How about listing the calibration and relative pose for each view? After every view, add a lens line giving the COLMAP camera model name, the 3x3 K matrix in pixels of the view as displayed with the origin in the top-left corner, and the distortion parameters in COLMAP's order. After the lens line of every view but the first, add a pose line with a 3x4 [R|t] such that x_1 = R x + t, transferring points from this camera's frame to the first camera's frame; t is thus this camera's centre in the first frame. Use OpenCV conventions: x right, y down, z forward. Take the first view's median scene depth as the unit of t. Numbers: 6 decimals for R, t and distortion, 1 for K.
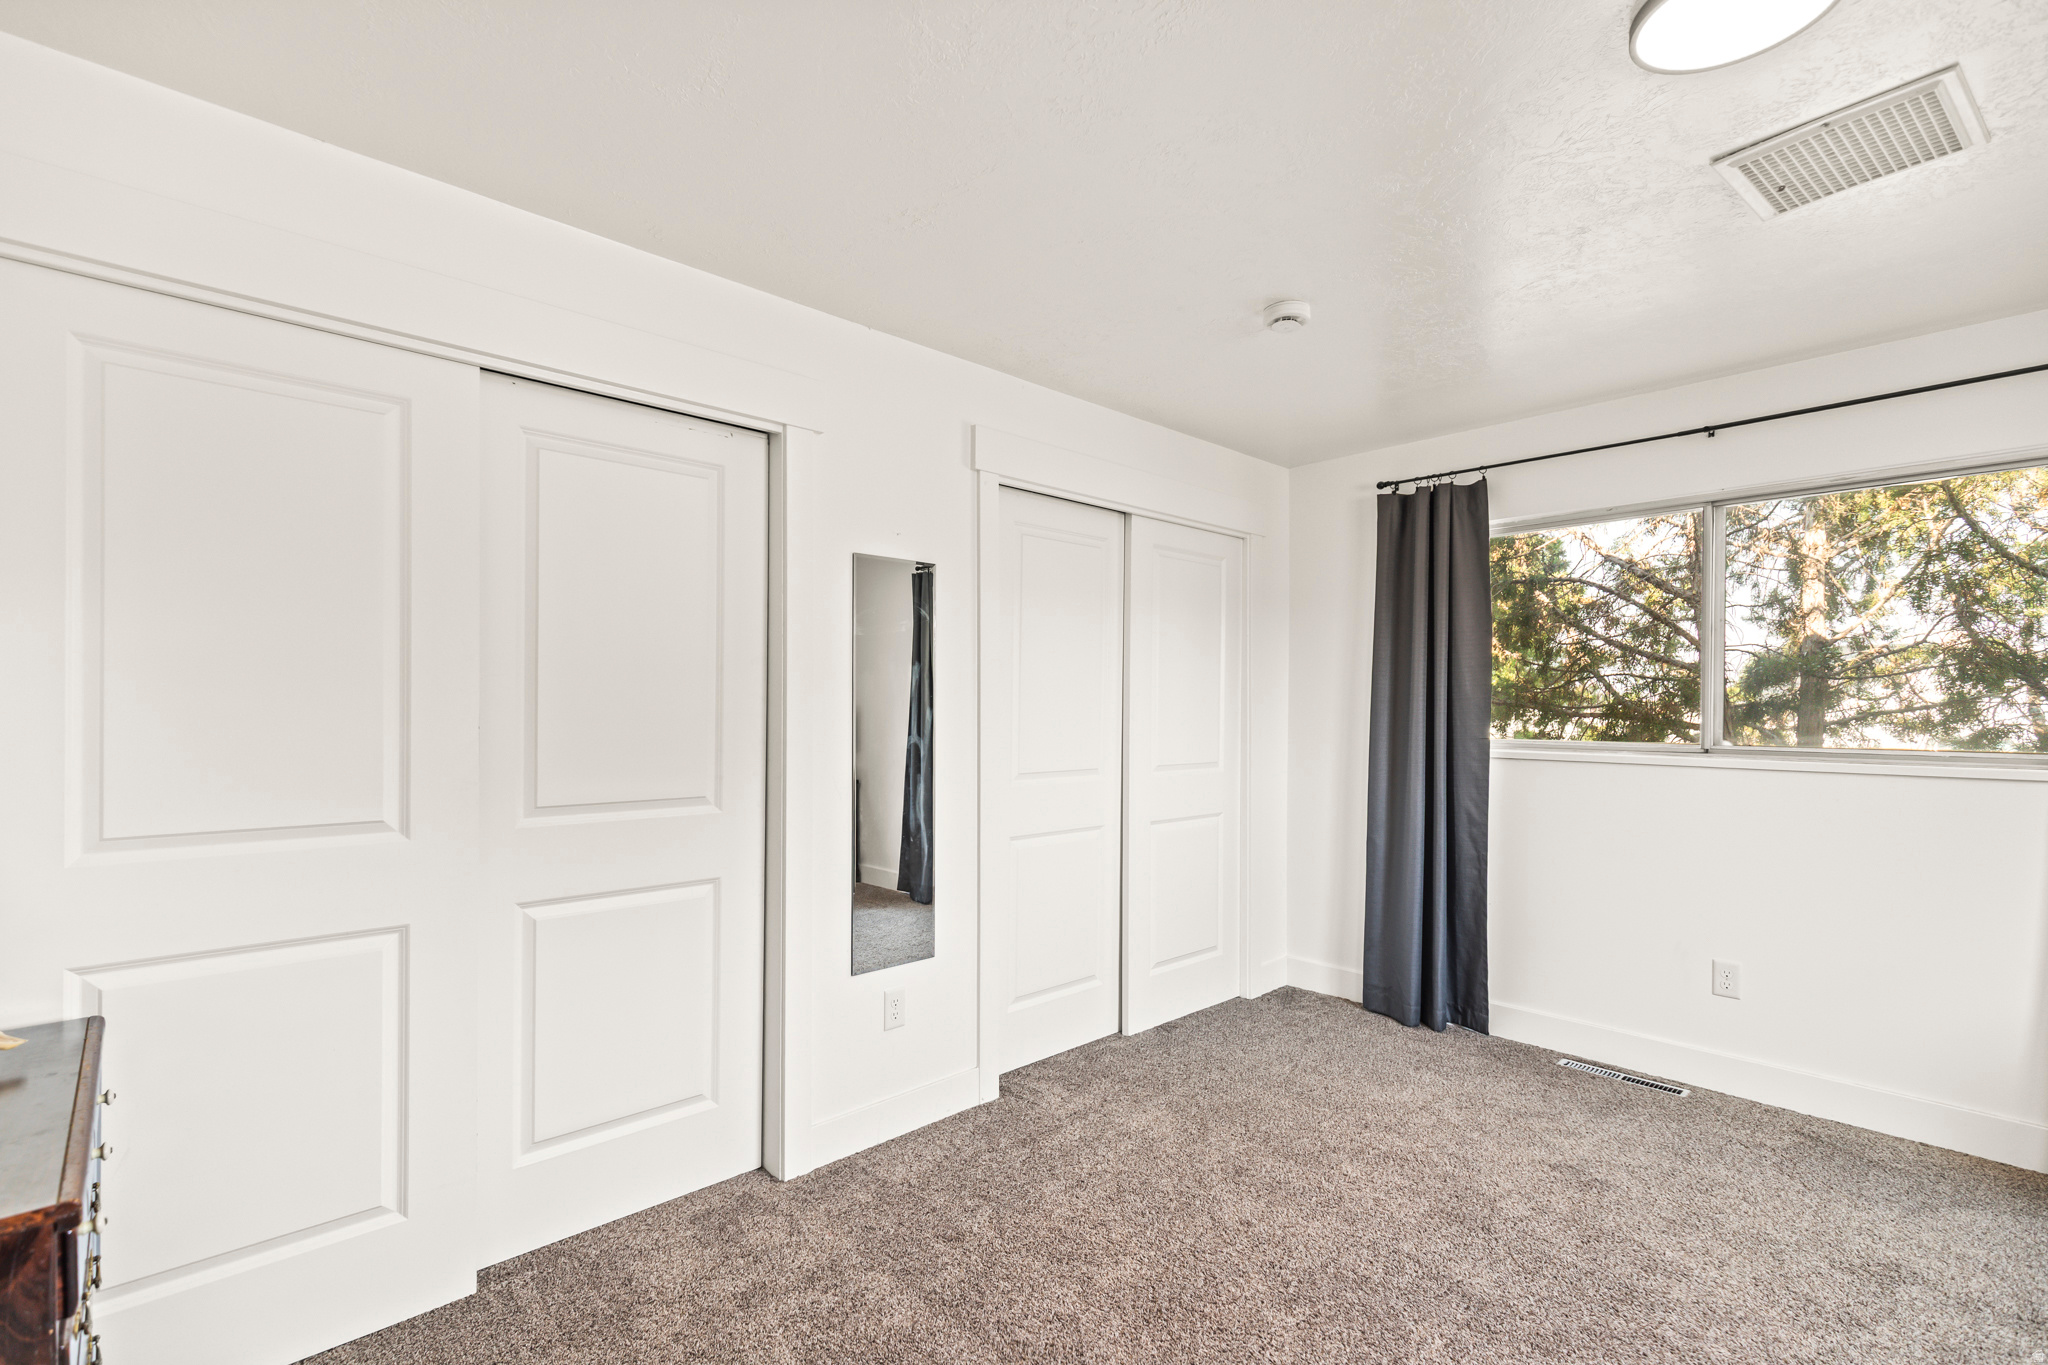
lens RADIAL K [[947.9, 0, 1084.5], [0, 947.9, 713.7], [0, 0, 1]] dist [0.012953, -0.003333]
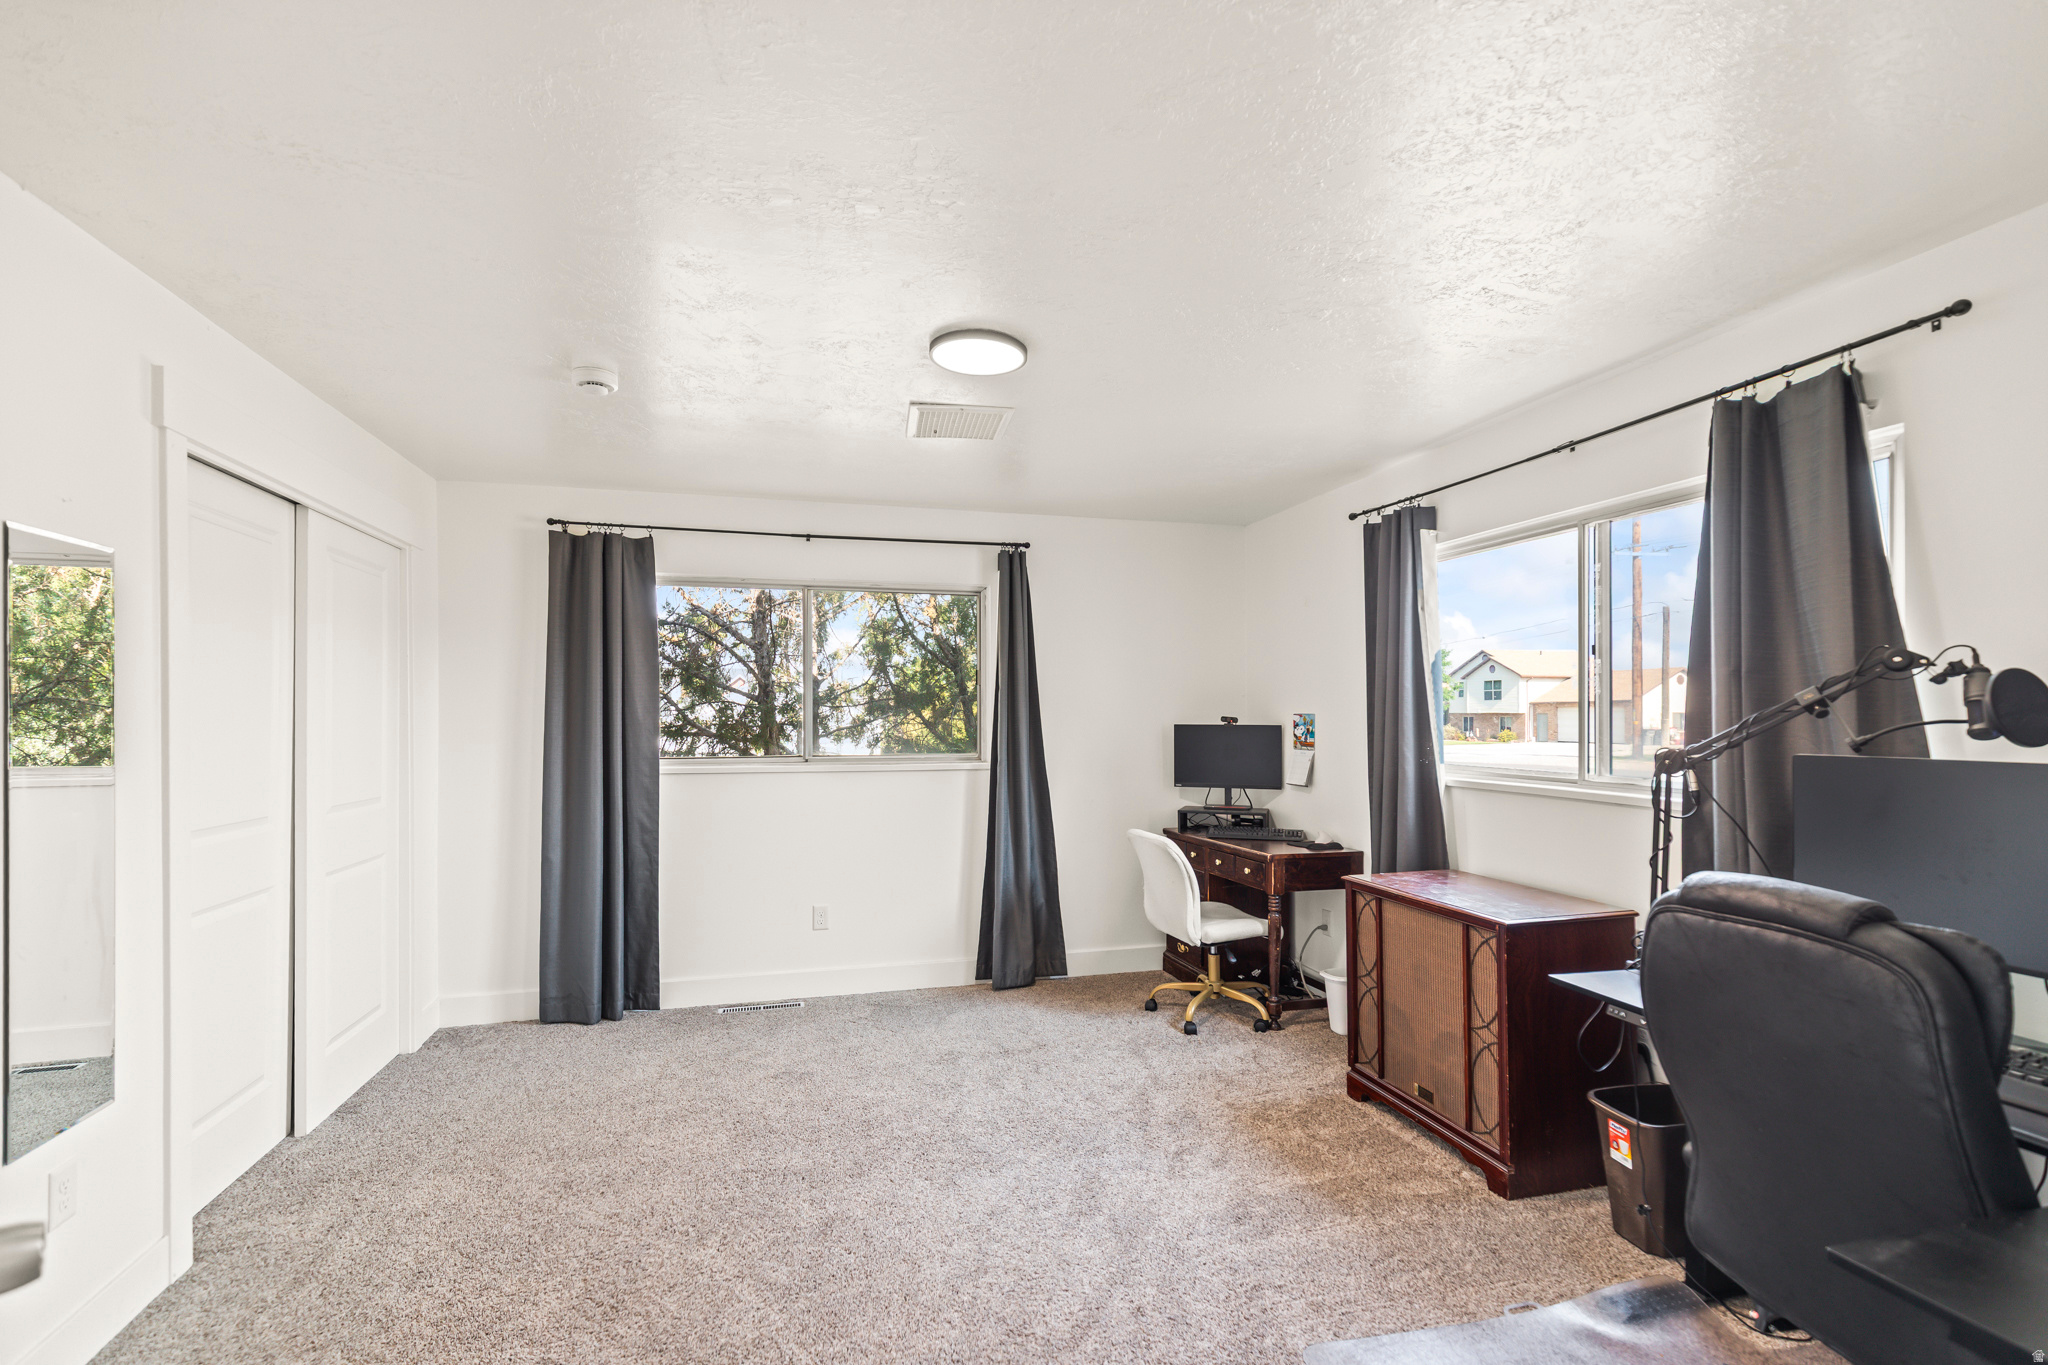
lens RADIAL K [[947.9, 0, 1036.1], [0, 947.9, 693.1], [0, 0, 1]] dist [0.012953, -0.003333]
pose [[0.449160, 0.017938, 0.893271, -0.418721], [0.004466, 0.999741, -0.022322, -0.025356], [-0.893440, 0.014016, 0.448963, 0.048230]]
